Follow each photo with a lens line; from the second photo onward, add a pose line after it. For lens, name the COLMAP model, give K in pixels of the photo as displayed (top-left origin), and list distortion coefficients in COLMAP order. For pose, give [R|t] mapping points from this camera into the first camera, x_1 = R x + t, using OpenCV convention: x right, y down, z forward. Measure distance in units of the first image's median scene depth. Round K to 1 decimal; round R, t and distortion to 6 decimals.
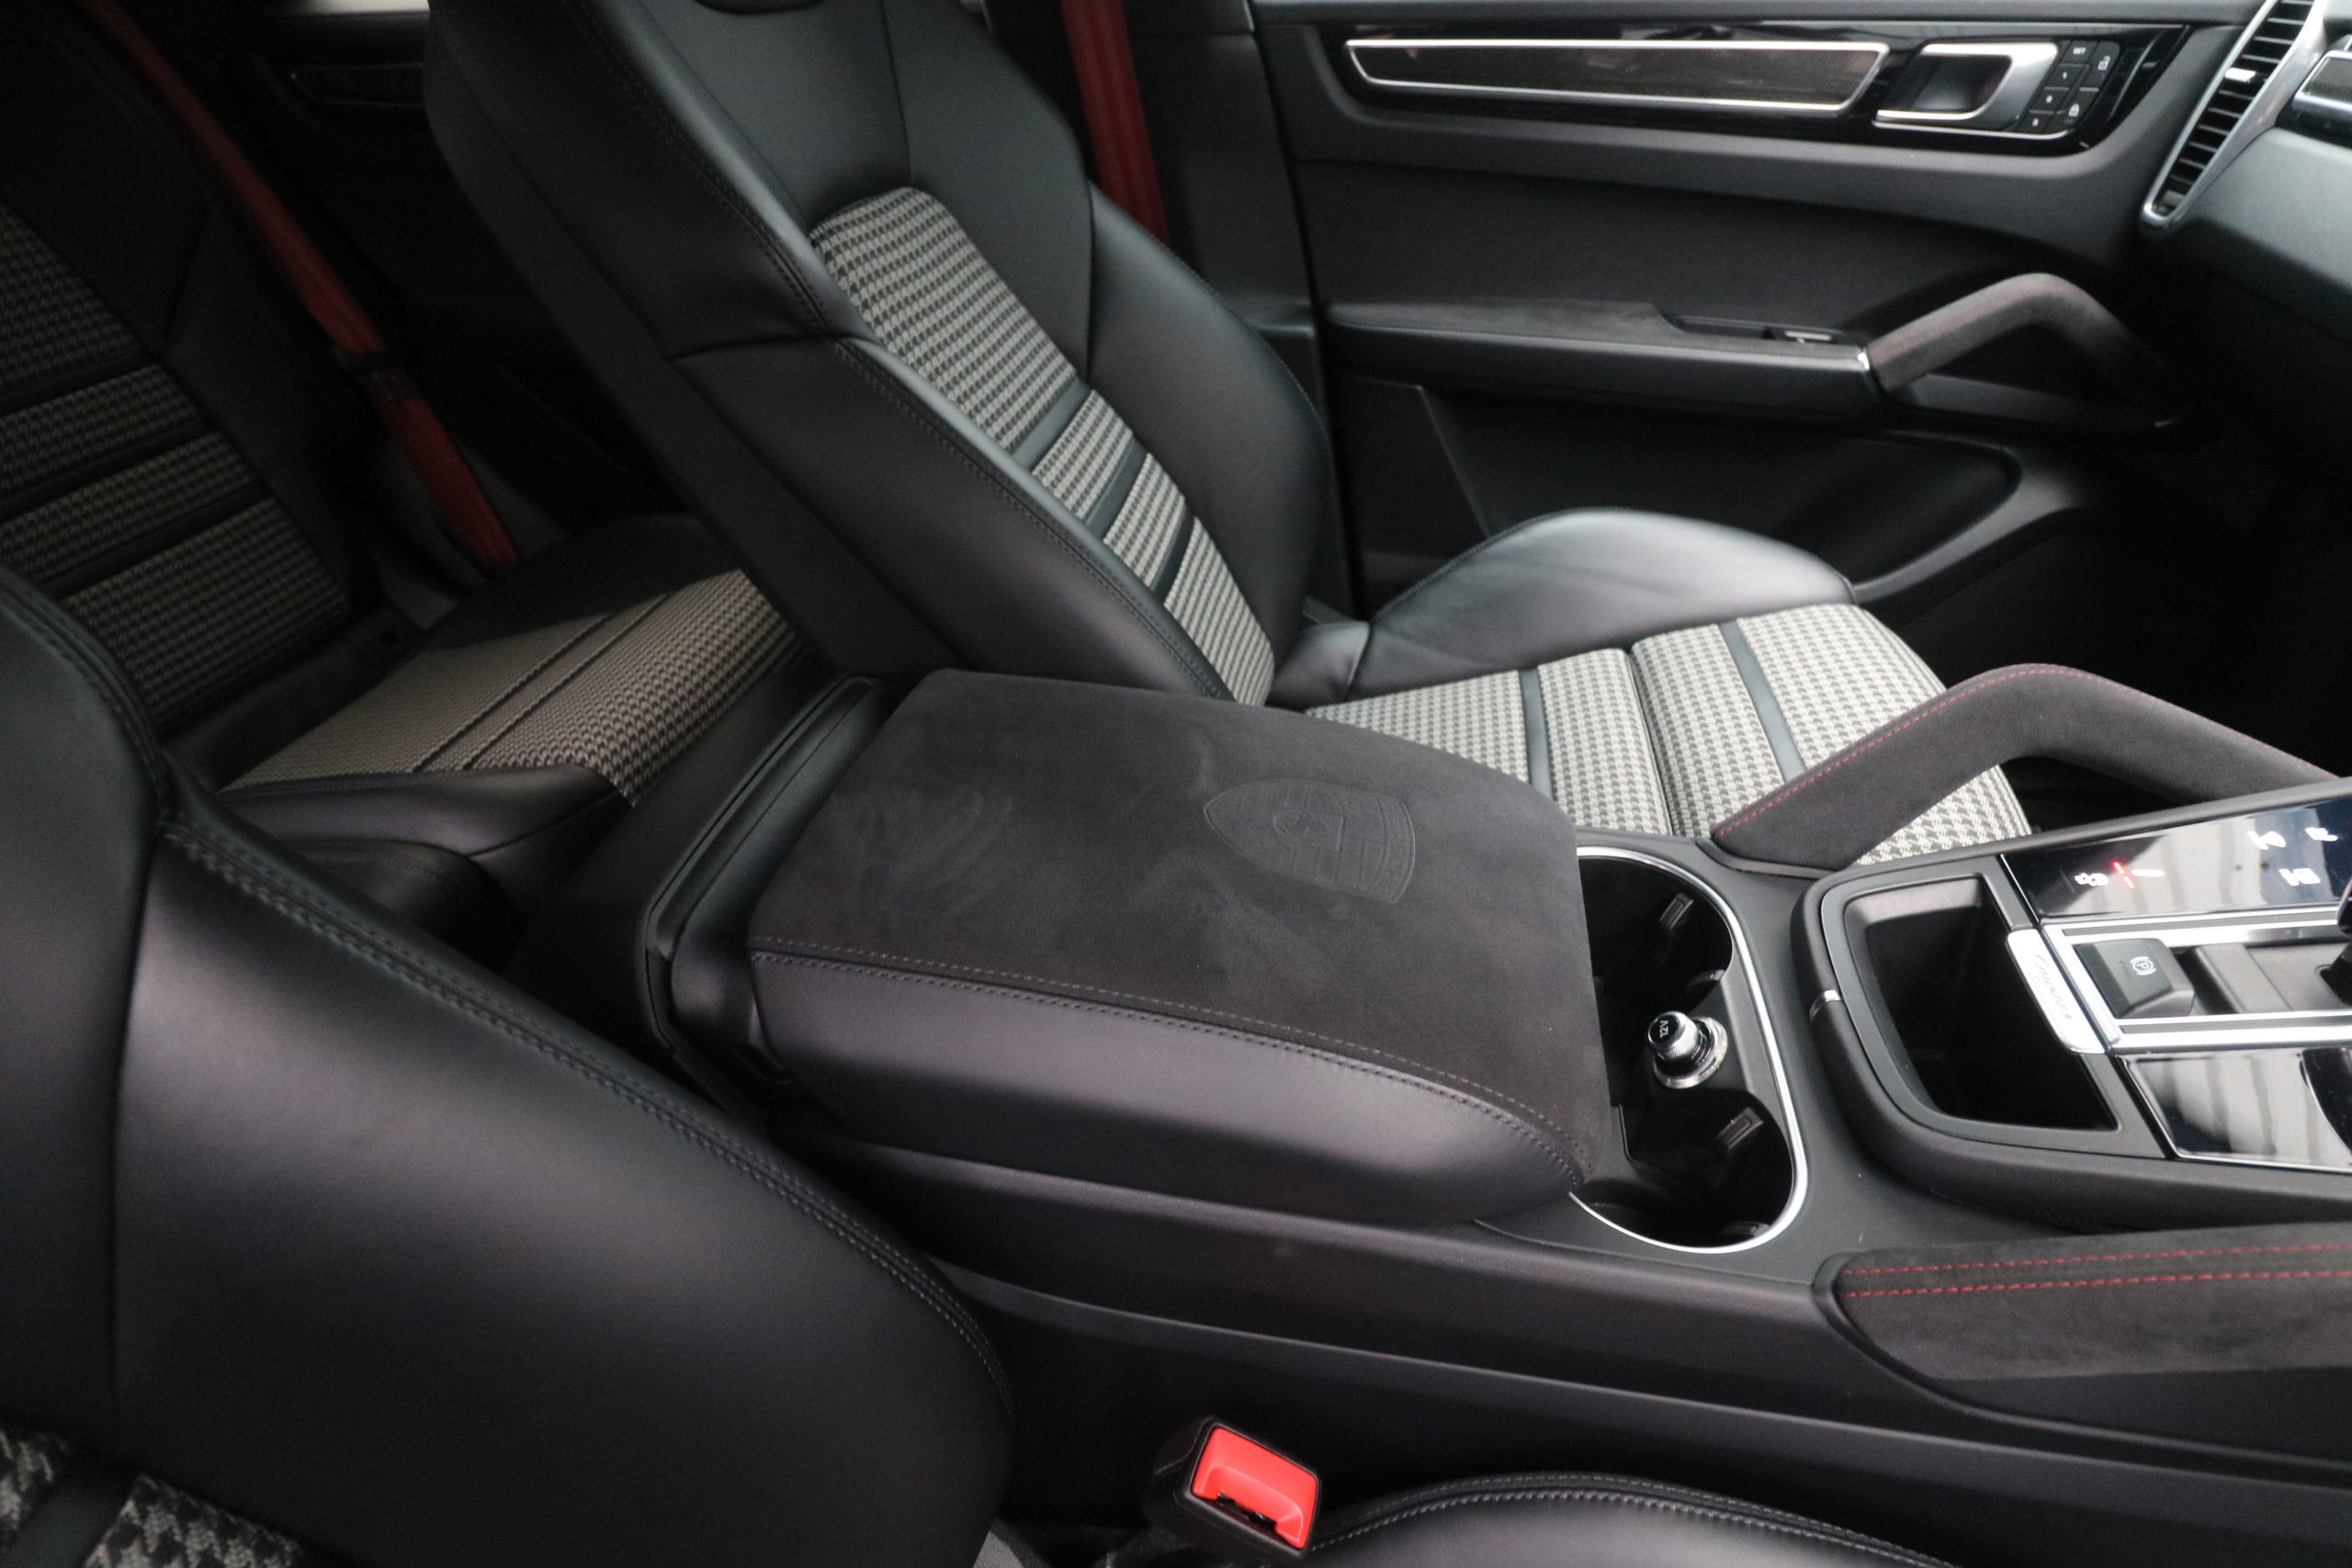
lens RADIAL K [[1147.8, 0, 1162.5], [0, 1147.8, 778.3], [0, 0, 1]] dist [-0.005159, -0.006299]
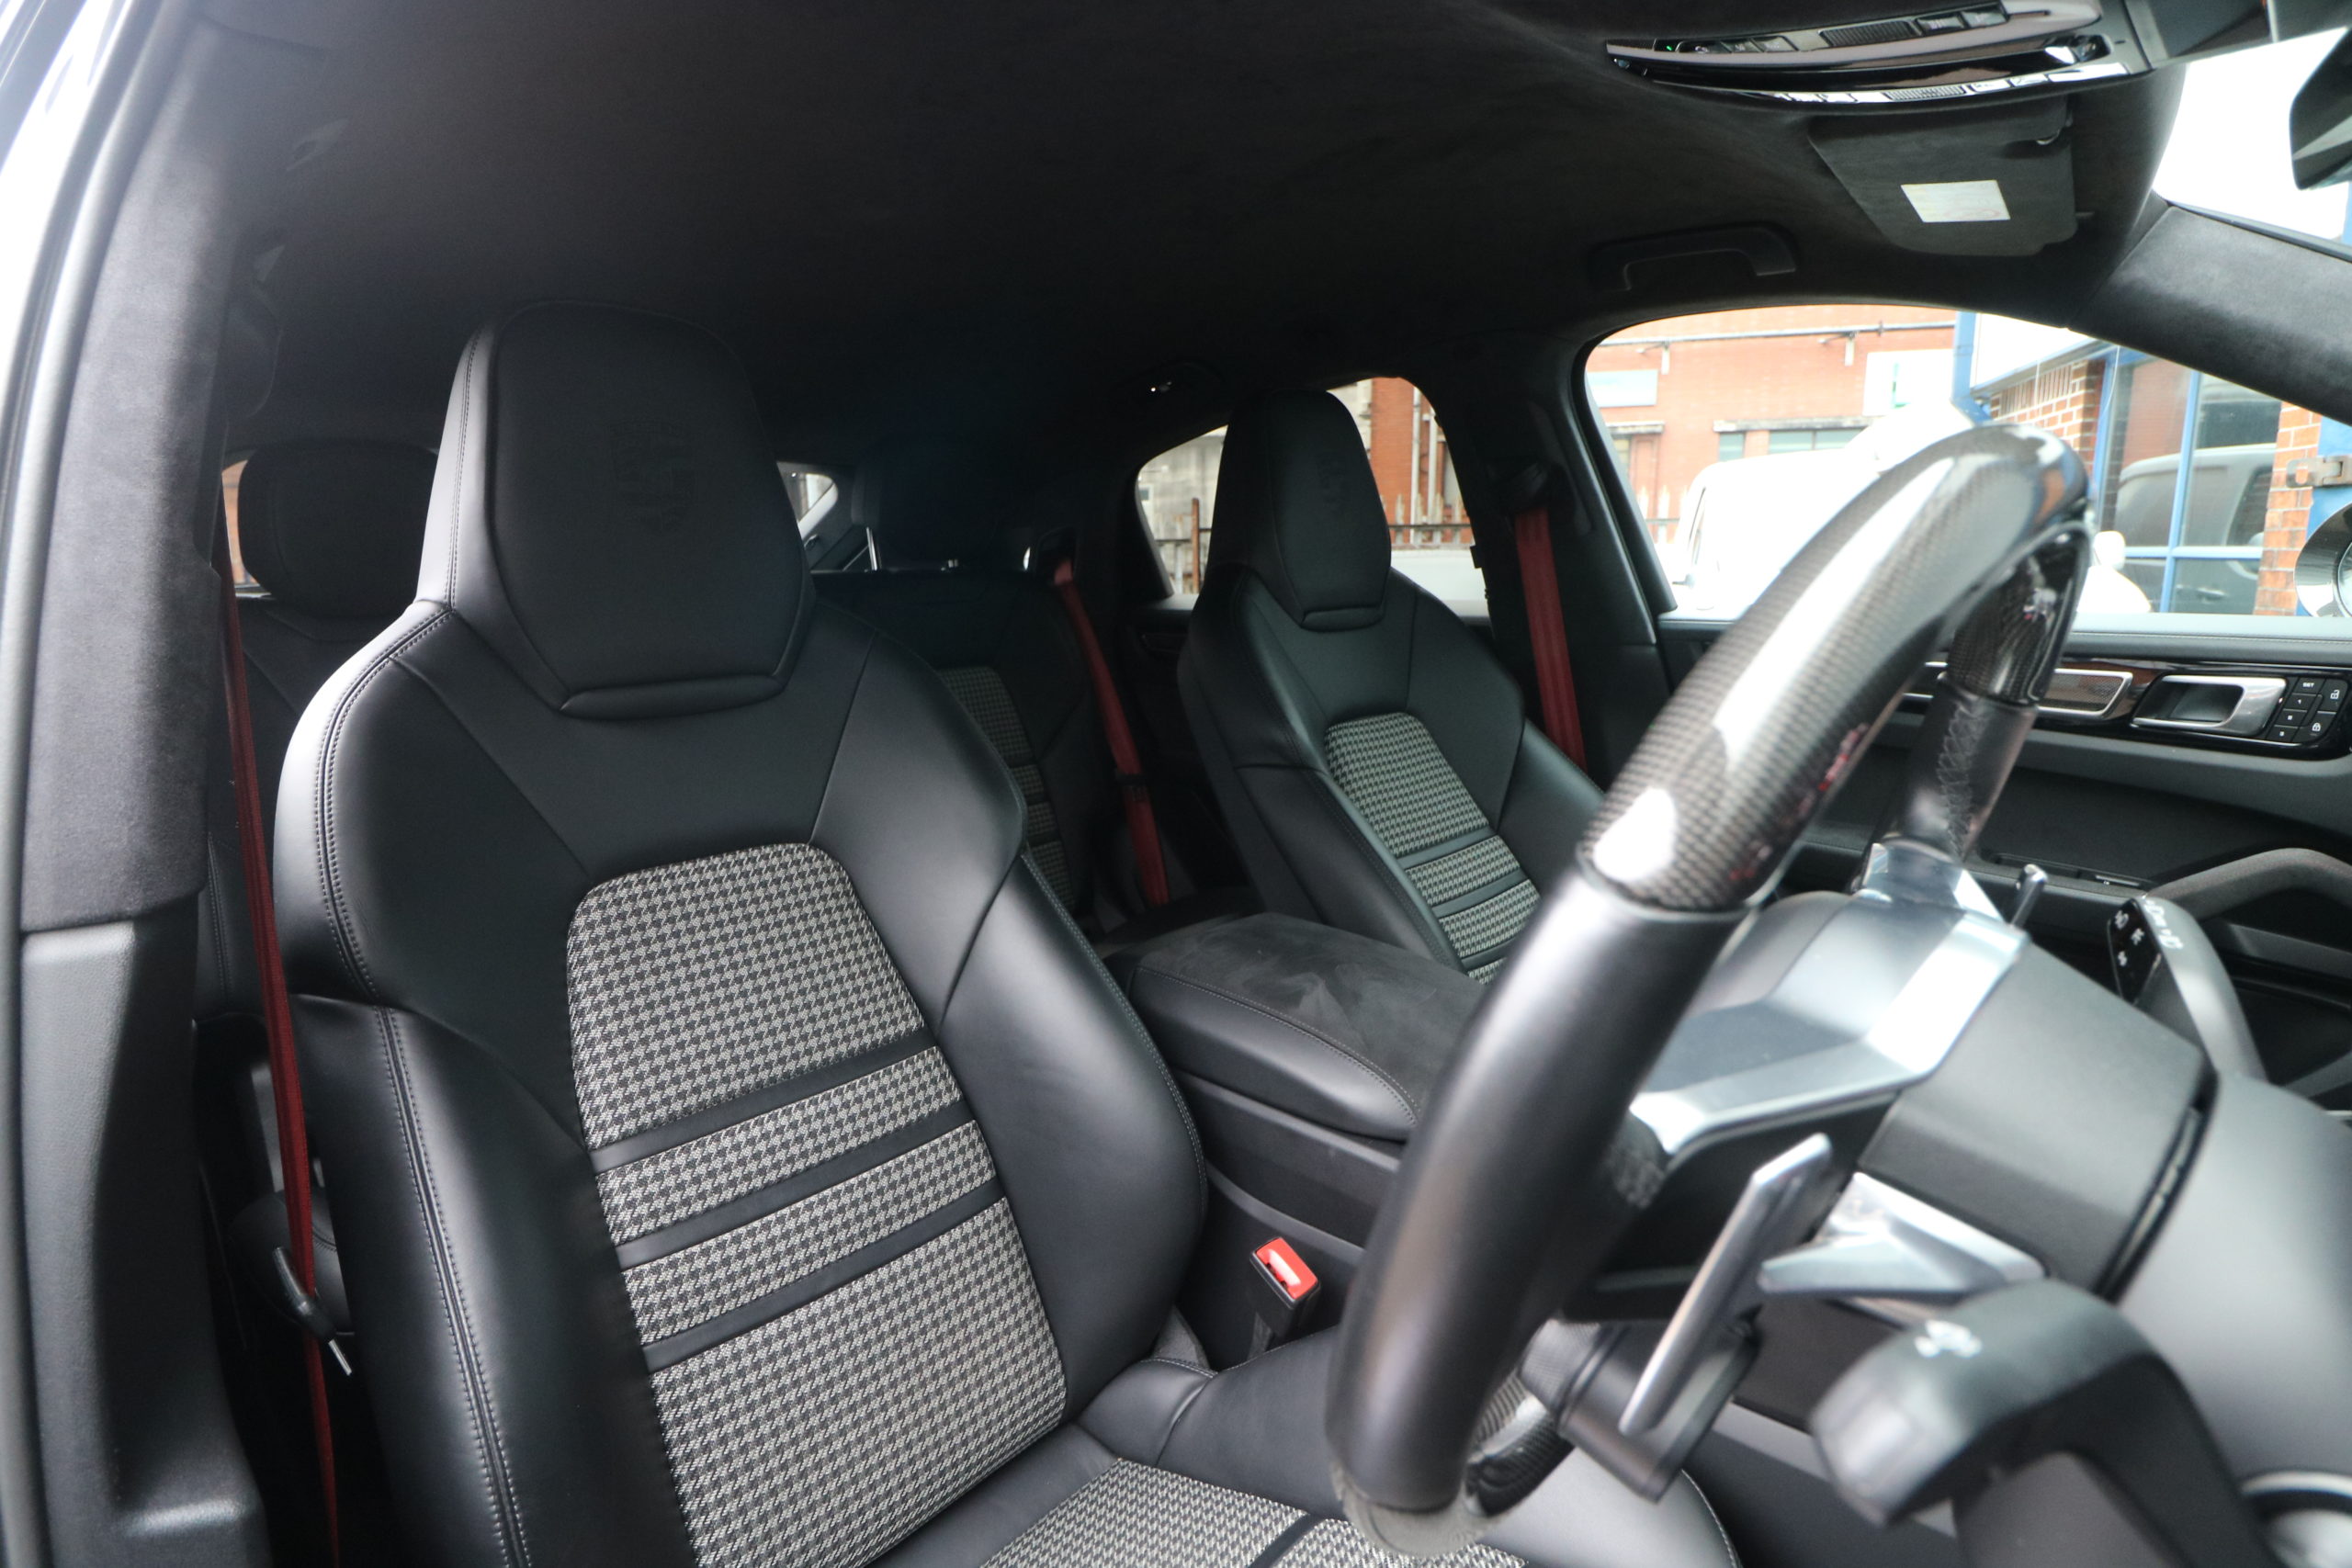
lens RADIAL K [[1147.8, 0, 1181.6], [0, 1147.8, 792.1], [0, 0, 1]] dist [-0.005159, -0.006299]
pose [[0.844859, 0.111112, -0.523324, 0.393985], [-0.313164, 0.895804, -0.315378, 0.243756], [0.433753, 0.430336, 0.791624, -0.468253]]
